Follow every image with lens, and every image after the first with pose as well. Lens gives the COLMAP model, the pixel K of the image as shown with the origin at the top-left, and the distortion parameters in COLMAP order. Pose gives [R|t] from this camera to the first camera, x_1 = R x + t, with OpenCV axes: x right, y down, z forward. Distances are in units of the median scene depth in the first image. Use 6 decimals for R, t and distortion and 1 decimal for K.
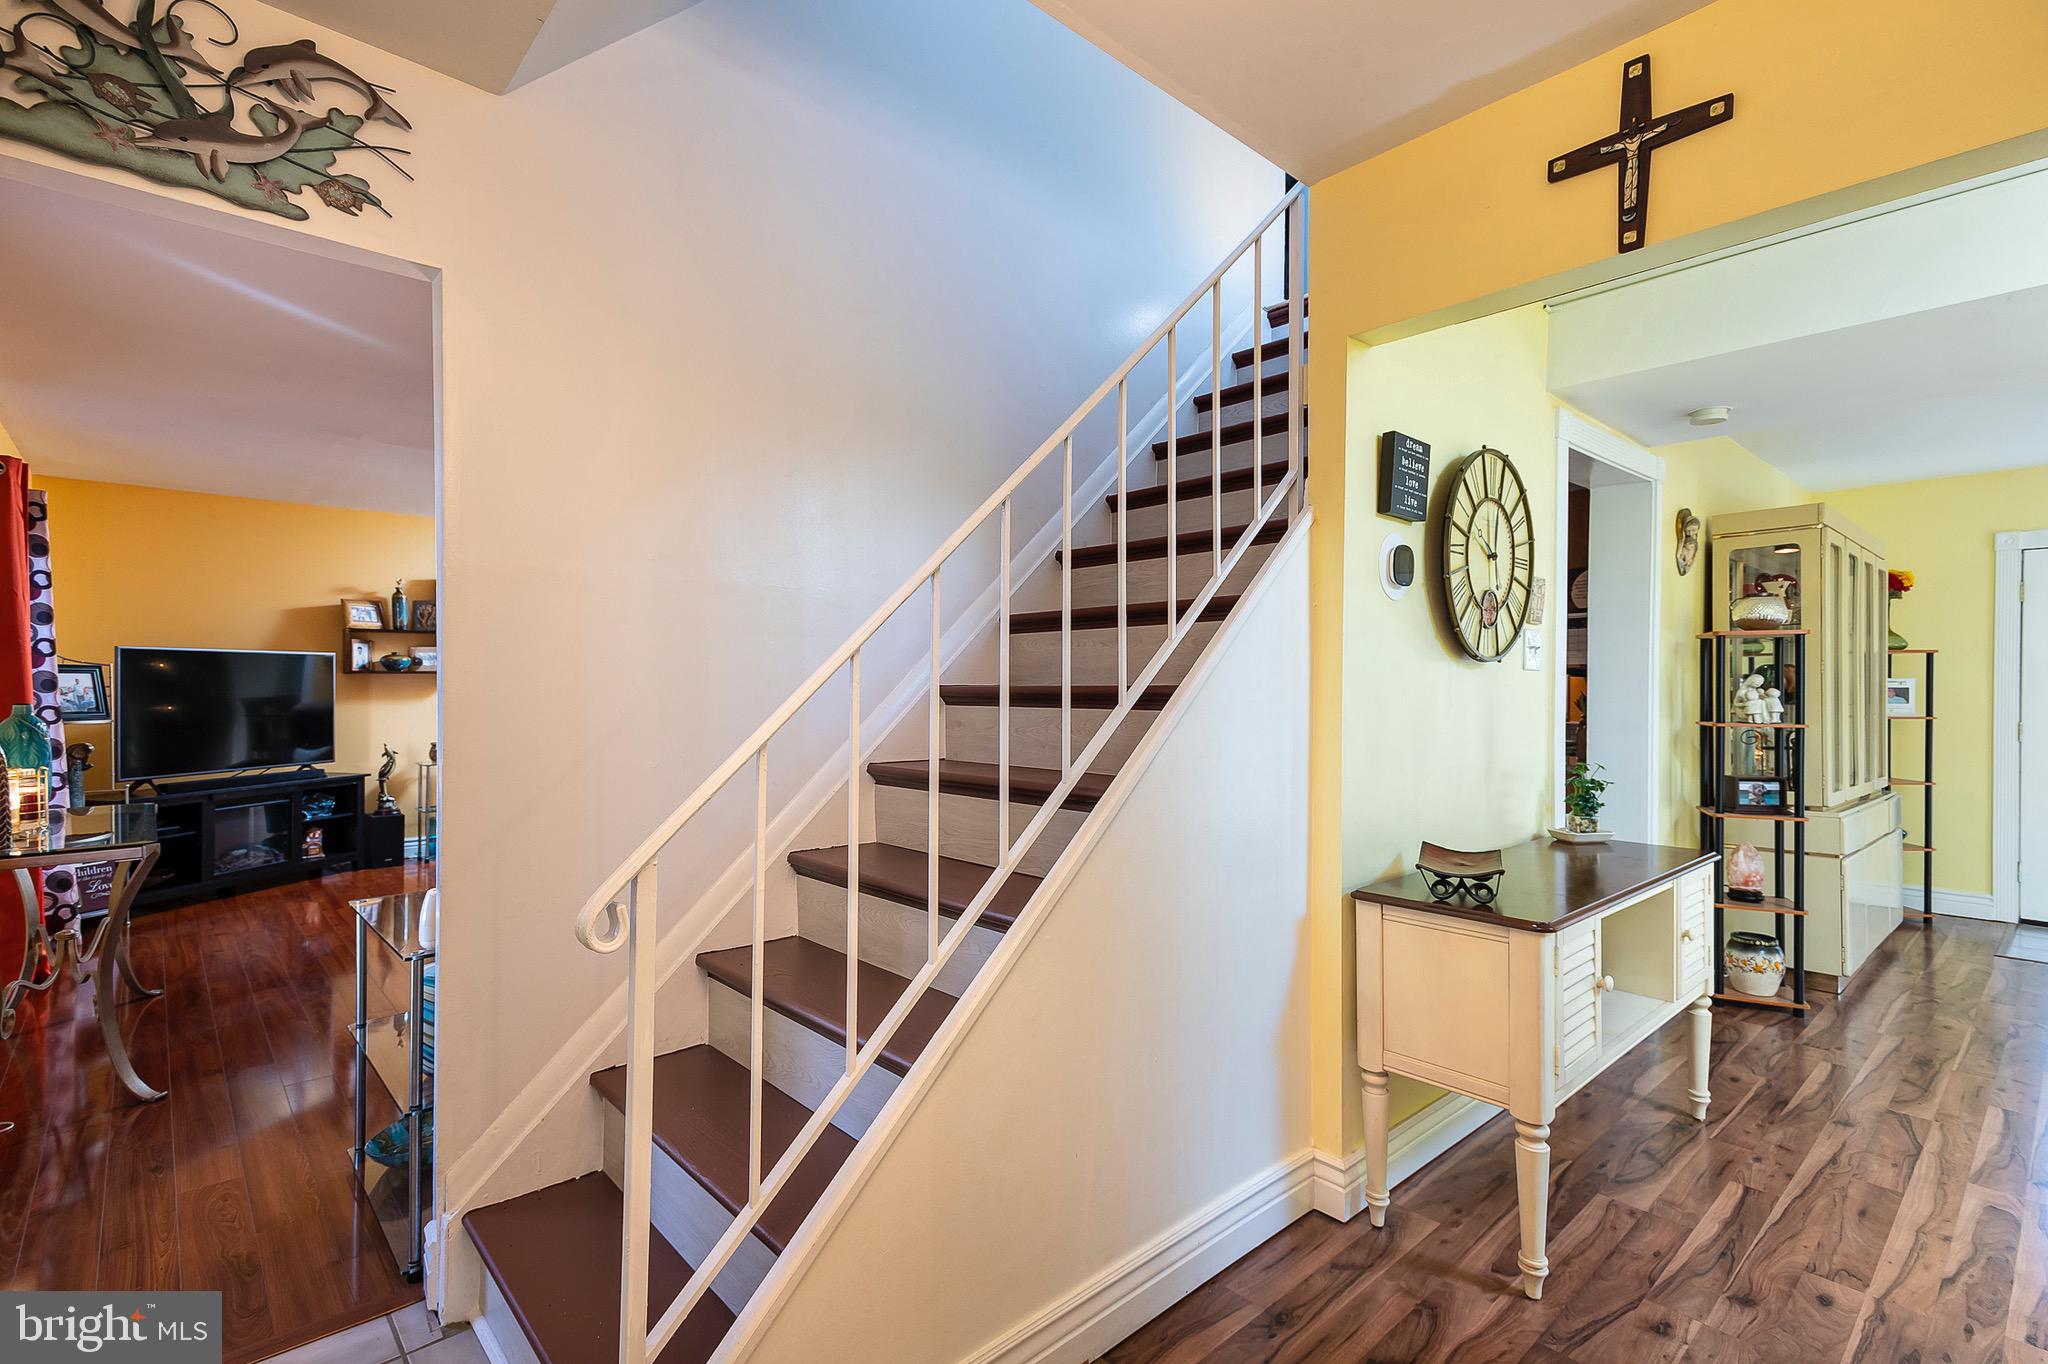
lens RADIAL K [[954.0, 0, 1017.0], [0, 954.0, 687.0], [0, 0, 1]] dist [0.033677, -0.006988]
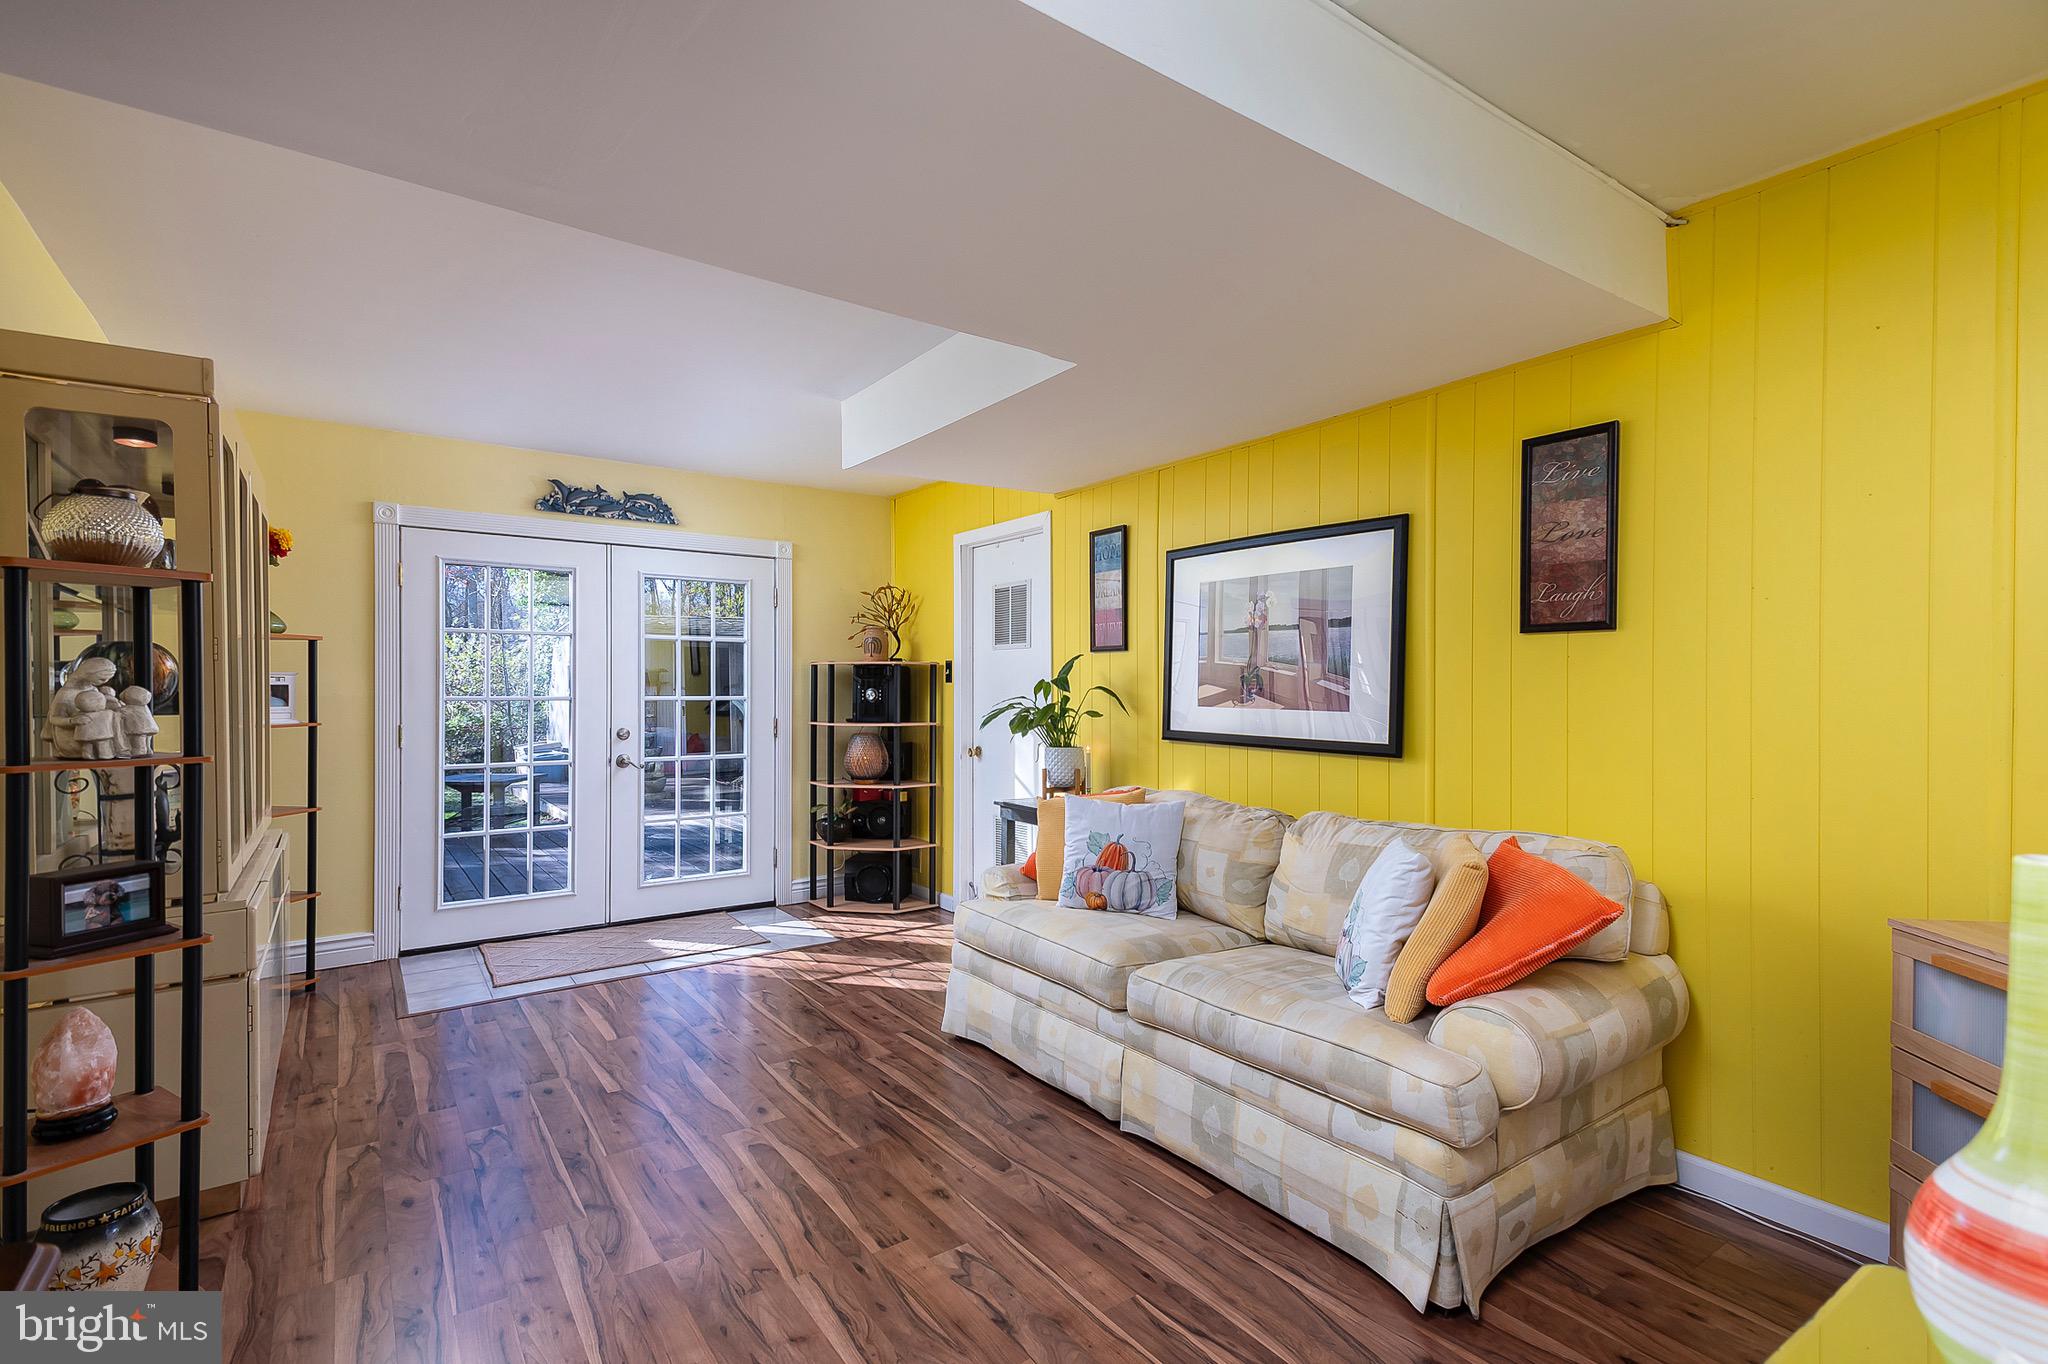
lens RADIAL K [[954.0, 0, 1001.8], [0, 954.0, 685.6], [0, 0, 1]] dist [0.033677, -0.006988]
pose [[0.132745, -0.002819, 0.991146, 0.339634], [0.002093, 0.999995, 0.002564, 0.000390], [-0.991148, 0.001734, 0.132750, 0.491980]]
